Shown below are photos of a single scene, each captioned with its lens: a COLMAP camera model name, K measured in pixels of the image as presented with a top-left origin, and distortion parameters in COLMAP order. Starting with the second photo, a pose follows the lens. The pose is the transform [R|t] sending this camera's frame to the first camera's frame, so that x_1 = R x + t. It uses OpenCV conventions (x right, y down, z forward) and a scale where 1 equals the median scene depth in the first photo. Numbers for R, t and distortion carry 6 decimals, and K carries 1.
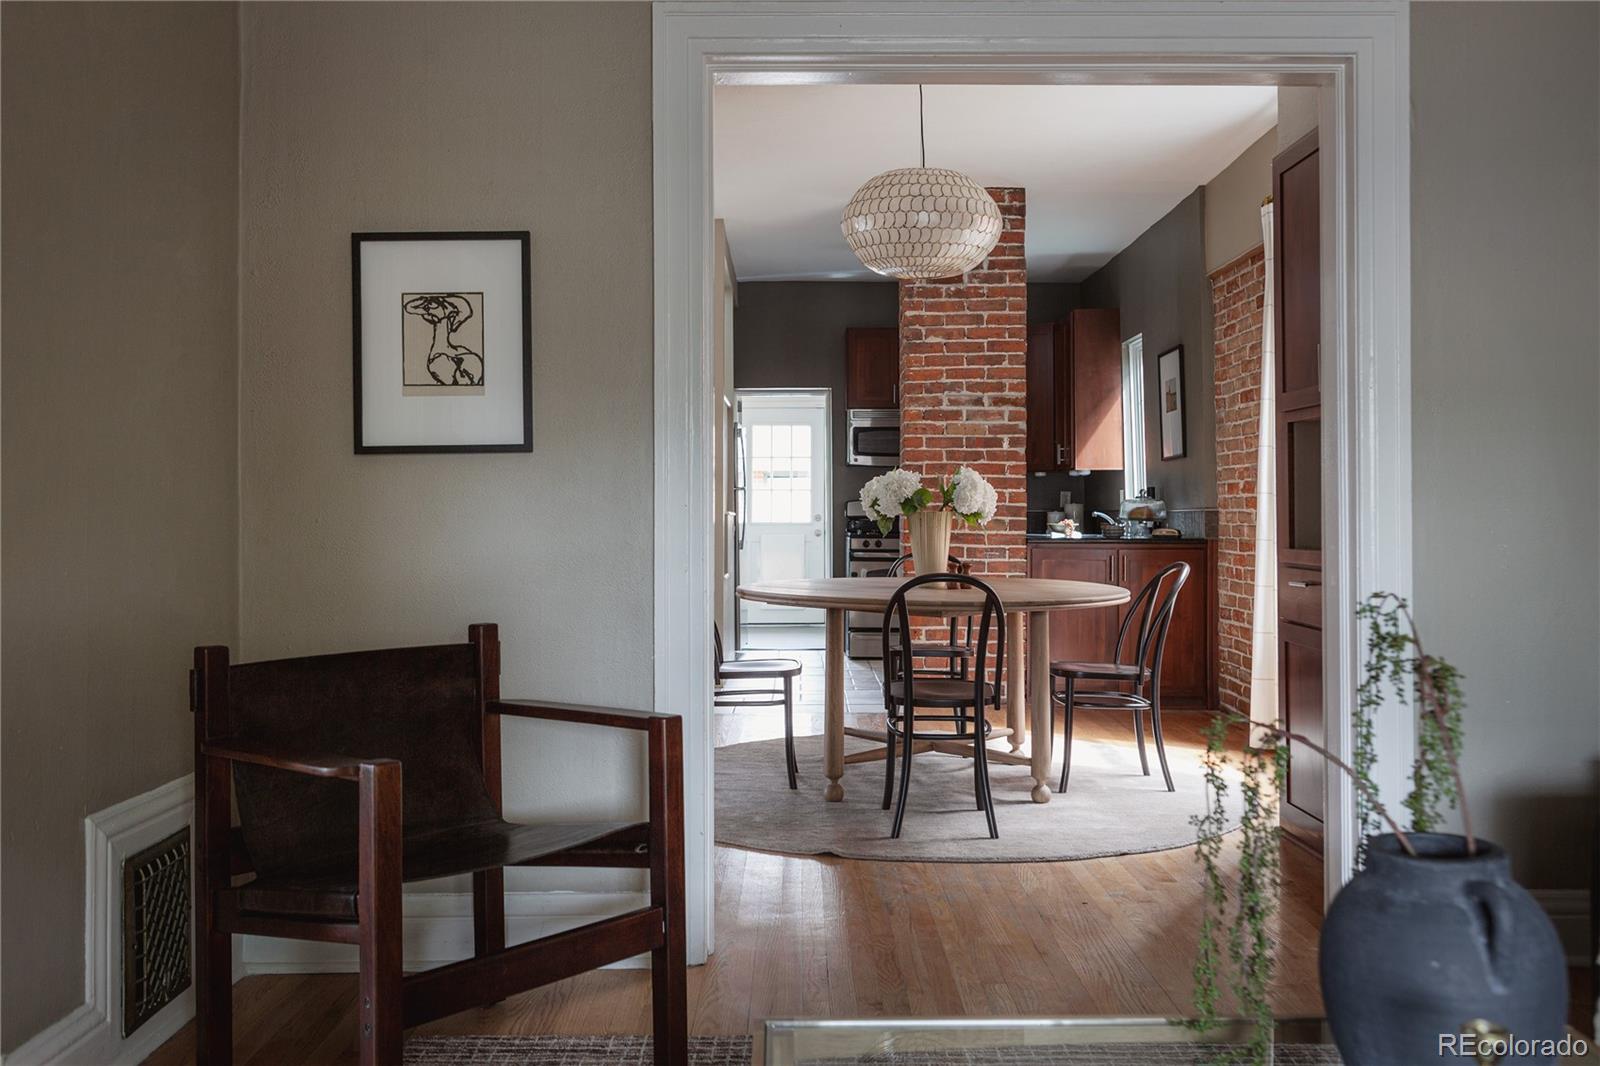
lens RADIAL K [[1475.6, 0, 800.0], [0, 1475.6, 524.8], [0, 0, 1]] dist [0.009428, 0.000000]
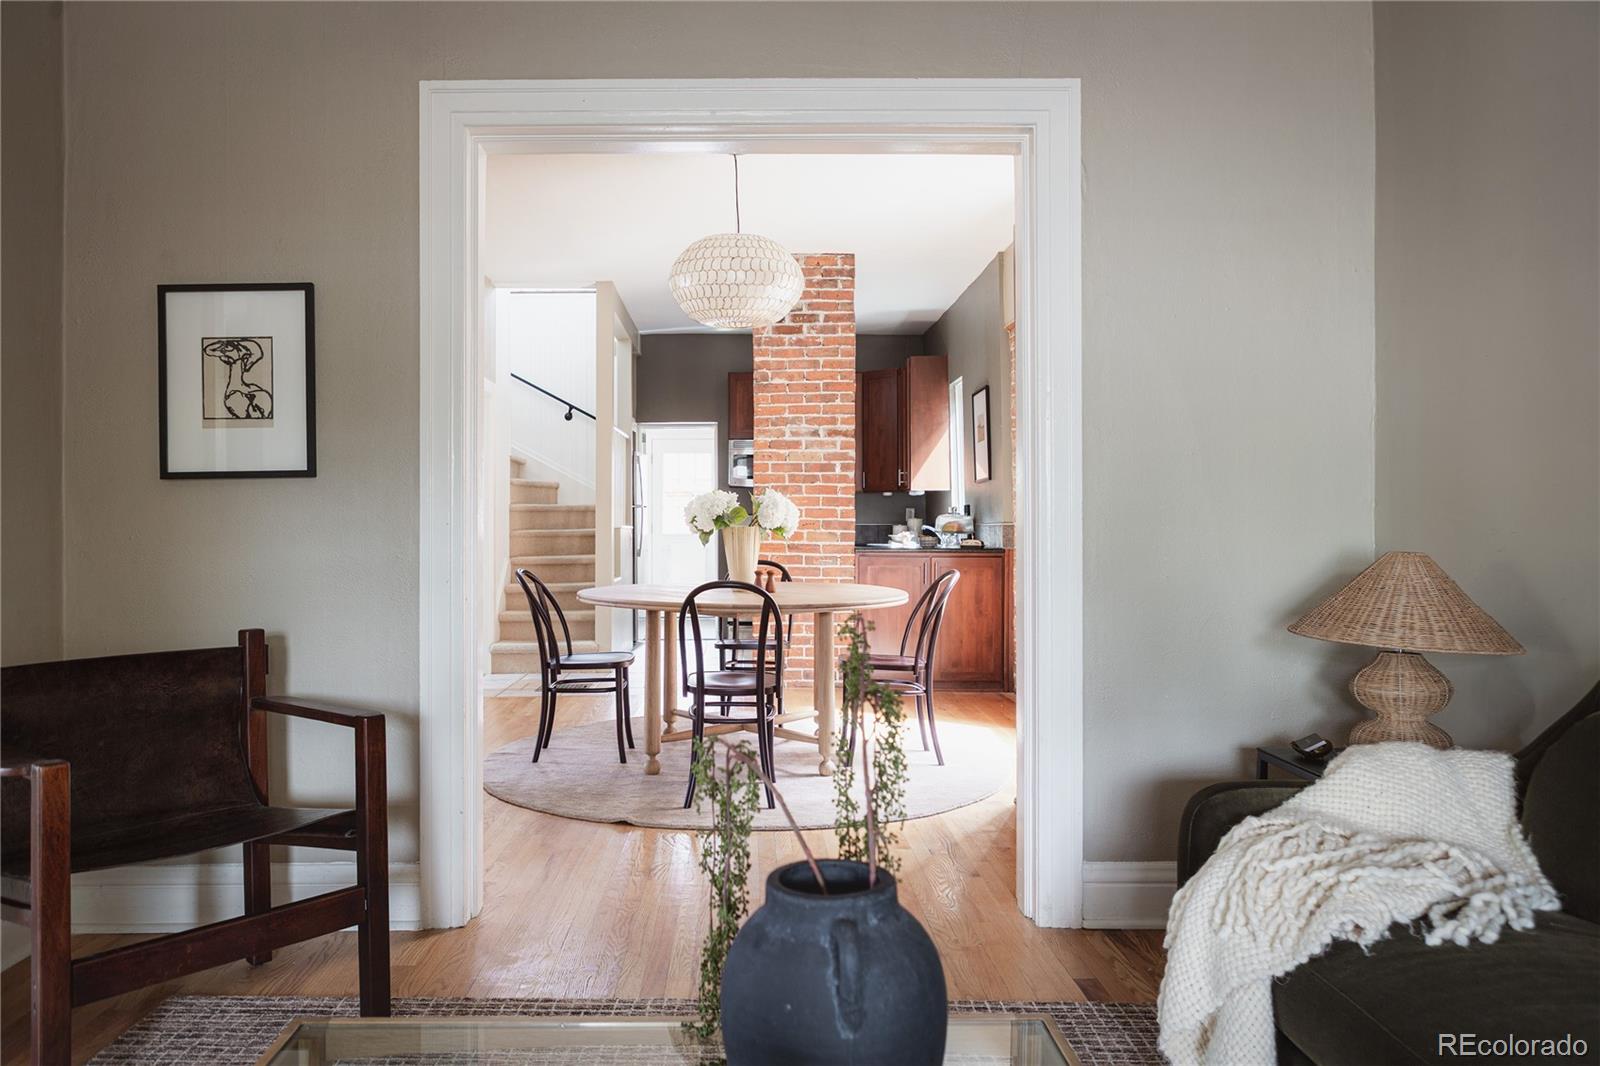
lens RADIAL K [[1162.3, 0, 800.5], [0, 1162.3, 541.5], [0, 0, 1]] dist [-0.013167, 0.013797]
pose [[0.999990, -0.001016, -0.004385, 0.145442], [0.001051, 0.999967, 0.008001, -0.004758], [0.004376, -0.008006, 0.999958, 0.079487]]
